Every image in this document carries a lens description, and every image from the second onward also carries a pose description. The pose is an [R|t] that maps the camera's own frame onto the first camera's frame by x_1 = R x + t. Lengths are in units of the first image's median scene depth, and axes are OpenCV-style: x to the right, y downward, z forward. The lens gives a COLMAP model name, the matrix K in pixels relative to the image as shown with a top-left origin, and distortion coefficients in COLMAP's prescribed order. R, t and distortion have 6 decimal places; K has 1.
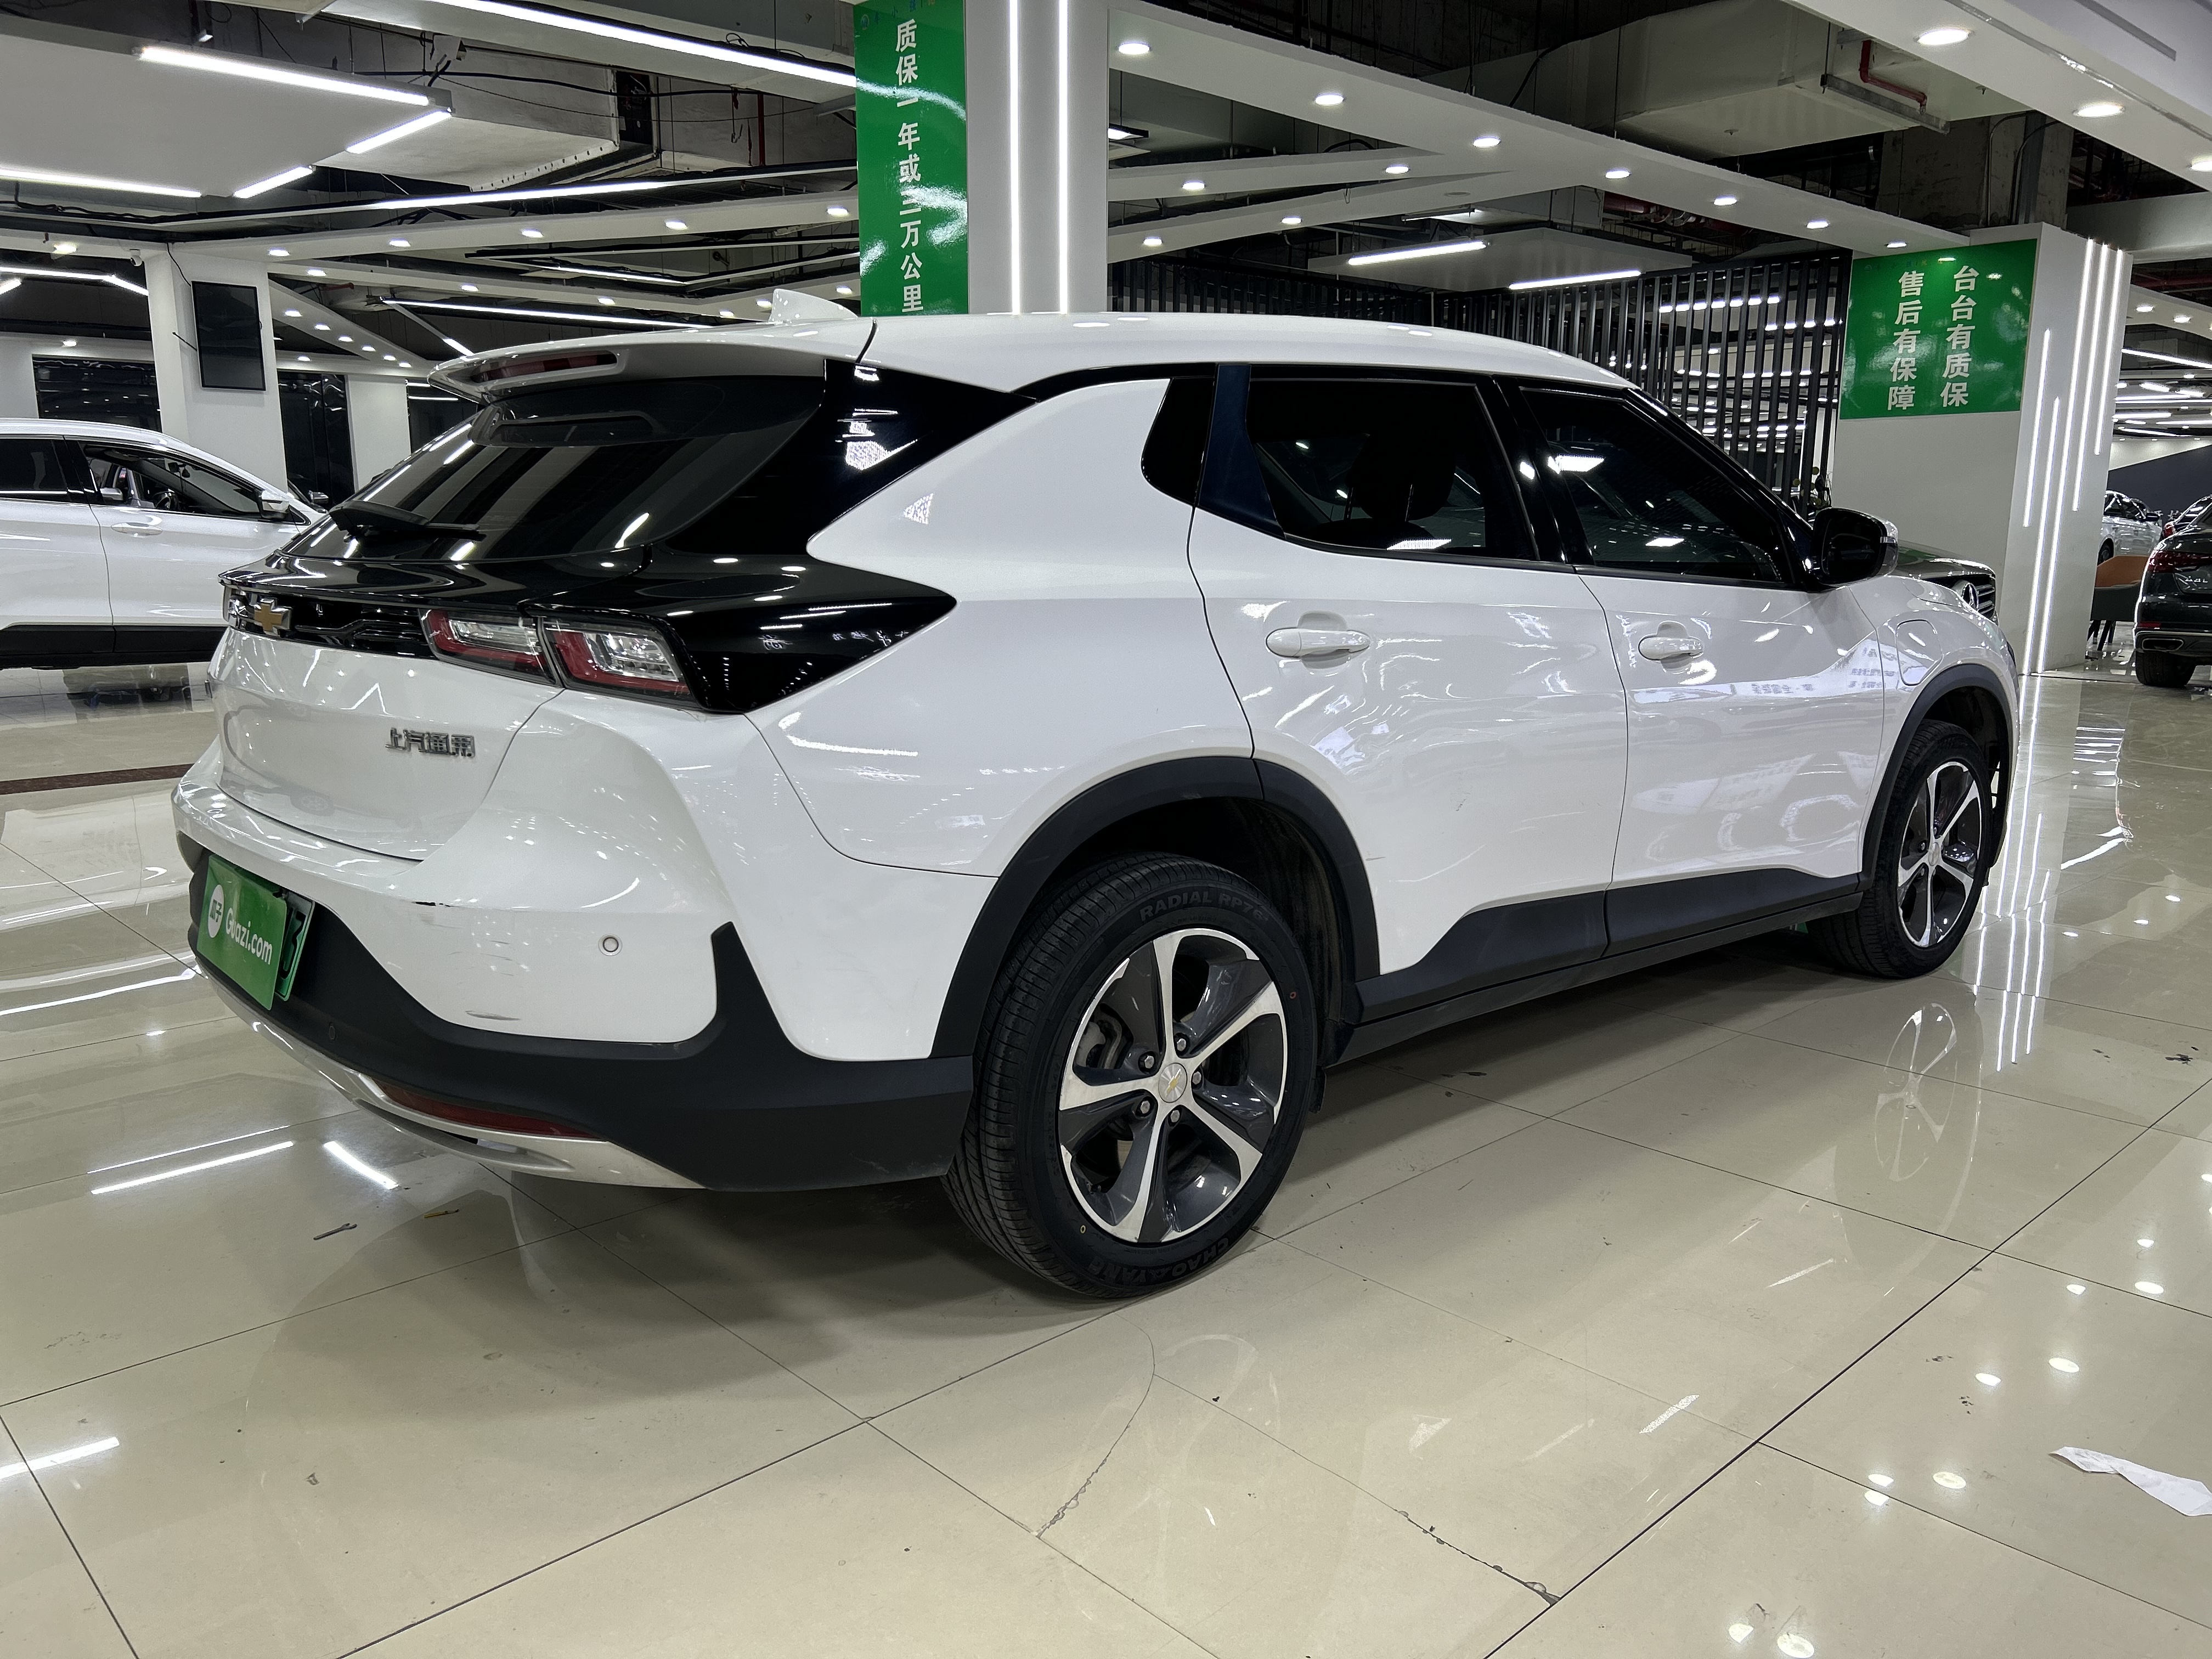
lens RADIAL K [[1679.7, 0, 1100.1], [0, 1679.7, 831.7], [0, 0, 1]] dist [0.030527, -0.008476]
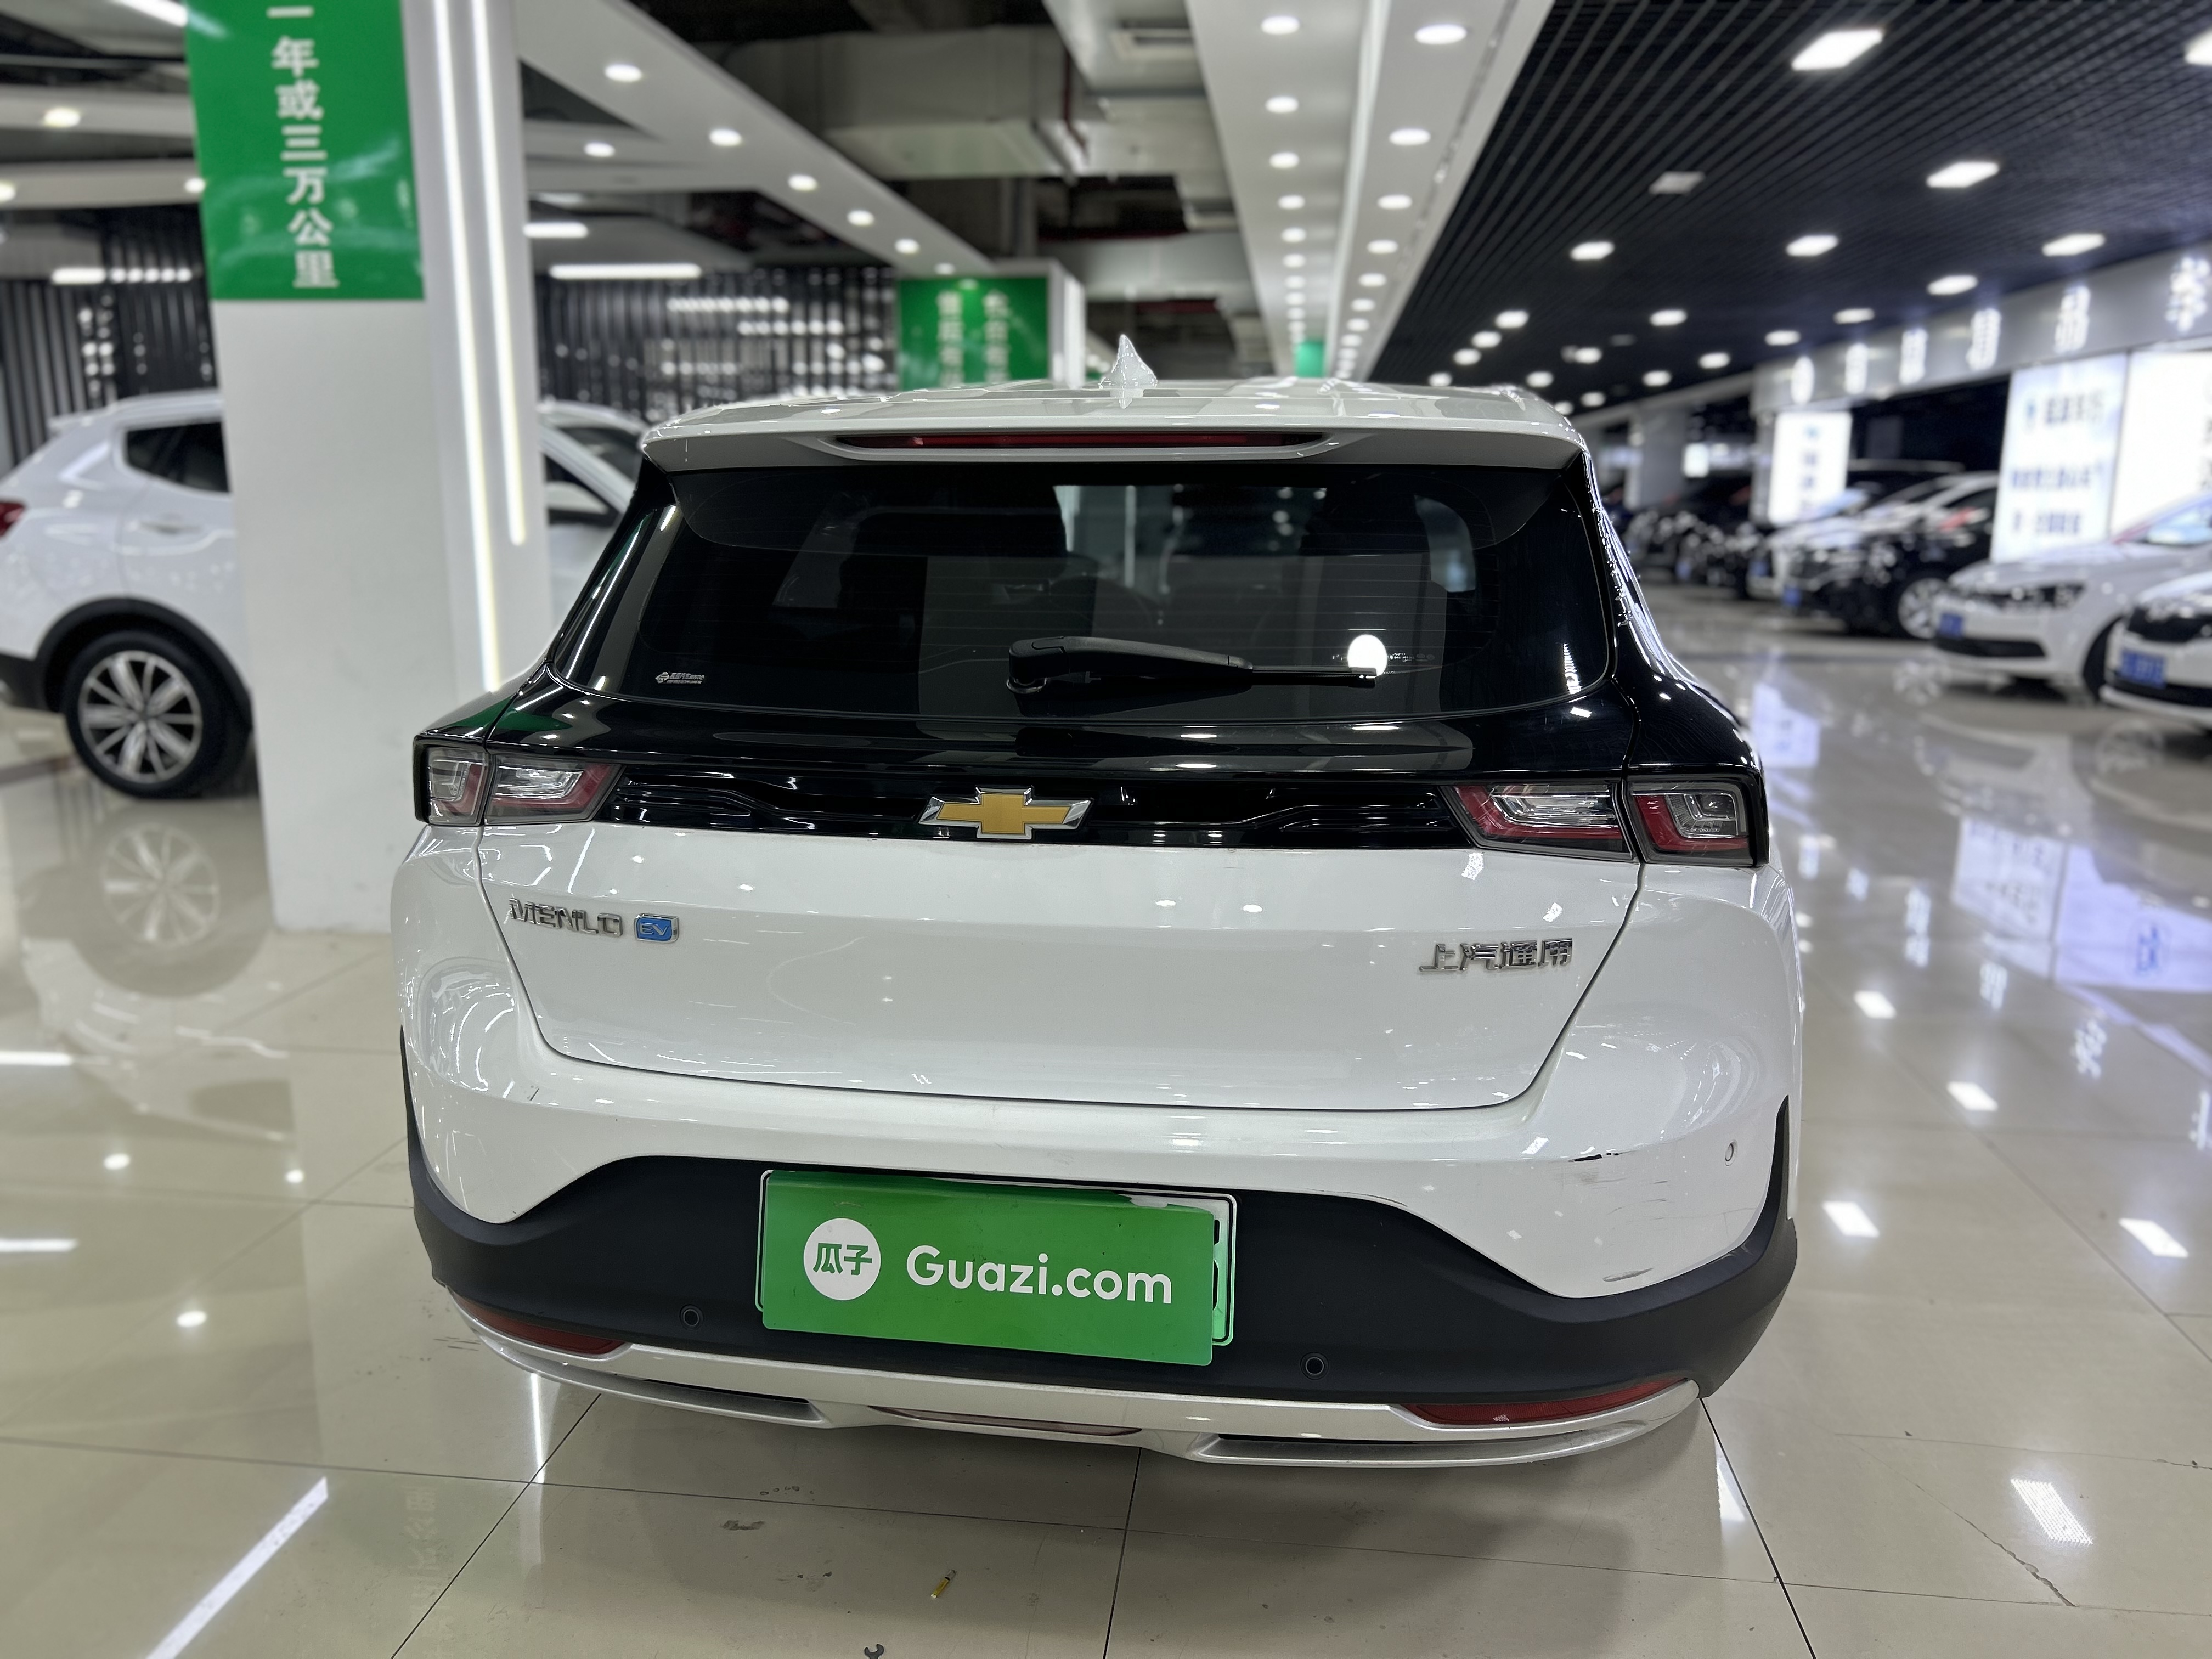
lens RADIAL K [[1679.7, 0, 1097.2], [0, 1679.7, 832.4], [0, 0, 1]] dist [0.030527, -0.008476]
pose [[0.772962, -0.129475, 0.621101, -0.357167], [0.120557, 0.991093, 0.056570, -0.061578], [-0.622893, 0.031152, 0.781687, 0.178130]]
